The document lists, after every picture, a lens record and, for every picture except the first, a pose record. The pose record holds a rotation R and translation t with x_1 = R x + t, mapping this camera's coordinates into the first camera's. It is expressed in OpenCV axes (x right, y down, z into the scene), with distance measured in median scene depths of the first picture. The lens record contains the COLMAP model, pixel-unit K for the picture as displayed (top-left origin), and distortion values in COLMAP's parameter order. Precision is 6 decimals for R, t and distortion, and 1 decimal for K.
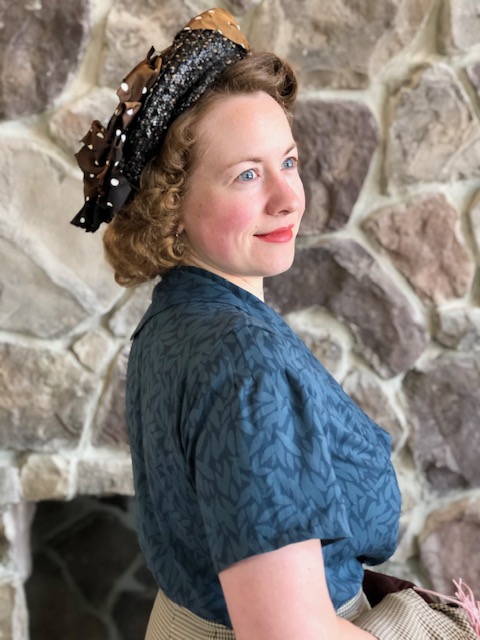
lens RADIAL K [[1040.3, 0, 249.7], [0, 1040.3, 313.7], [0, 0, 1]] dist [0.051306, 0.000000]
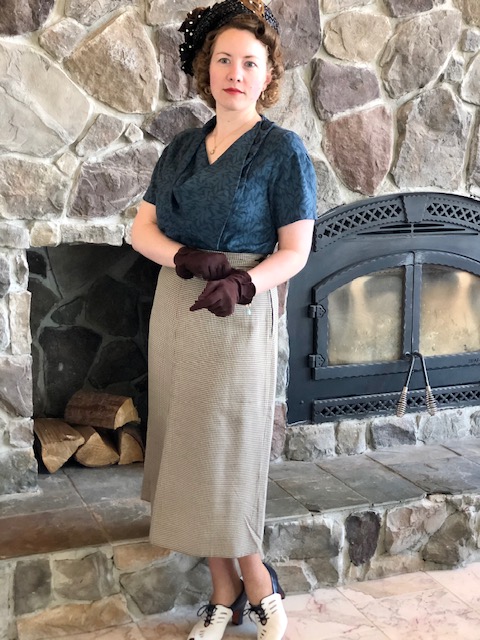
lens RADIAL K [[1040.3, 0, 233.3], [0, 1040.3, 324.7], [0, 0, 1]] dist [0.051306, 0.000000]
pose [[0.958940, -0.058165, 0.277582, -0.397841], [0.029433, 0.993869, 0.106575, 0.130365], [-0.282079, -0.094029, 0.954772, -0.875706]]
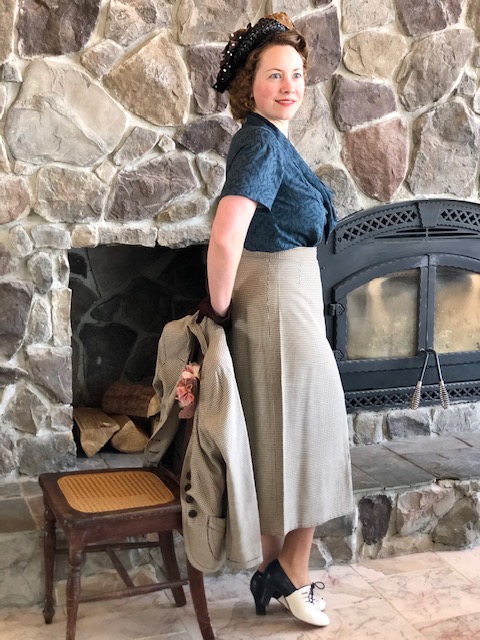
lens RADIAL K [[1040.3, 0, 232.5], [0, 1040.3, 322.8], [0, 0, 1]] dist [0.051306, 0.000000]
pose [[0.970281, -0.048153, 0.237143, -0.404924], [0.026259, 0.995166, 0.094632, 0.141603], [-0.240553, -0.085592, 0.966855, -1.039891]]
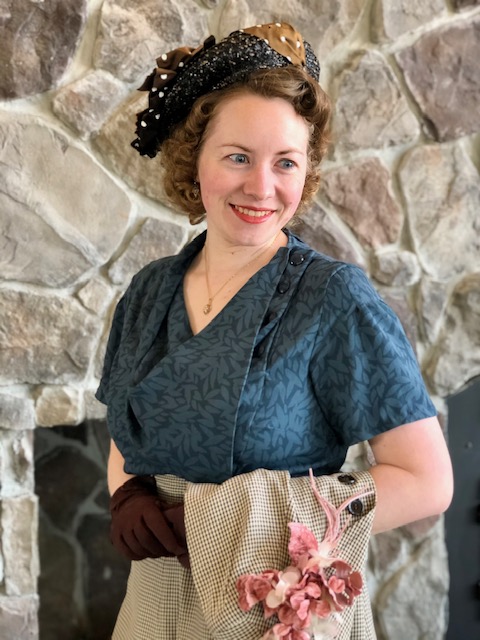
lens RADIAL K [[1040.3, 0, 235.5], [0, 1040.3, 315.0], [0, 0, 1]] dist [0.051306, 0.000000]
pose [[0.985363, -0.038252, 0.166123, -0.190376], [0.032804, 0.998834, 0.035416, 0.020164], [-0.167284, -0.029448, 0.985469, -0.181013]]
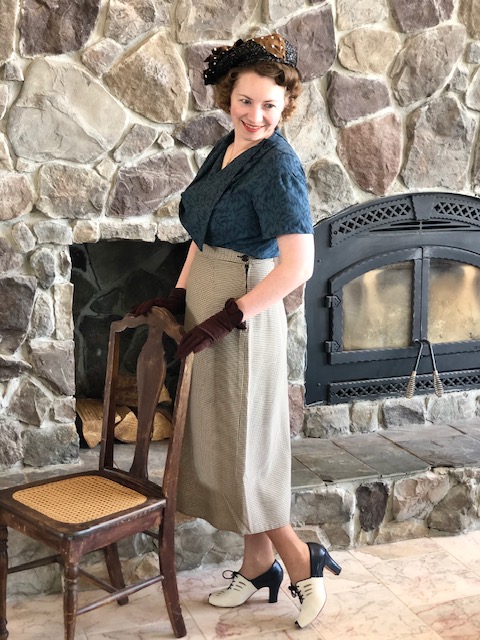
lens RADIAL K [[1040.3, 0, 232.9], [0, 1040.3, 321.5], [0, 0, 1]] dist [0.051306, 0.000000]
pose [[0.967382, -0.057681, 0.246669, -0.433286], [0.032022, 0.993765, 0.106795, 0.123920], [-0.251291, -0.095413, 0.963197, -1.076297]]
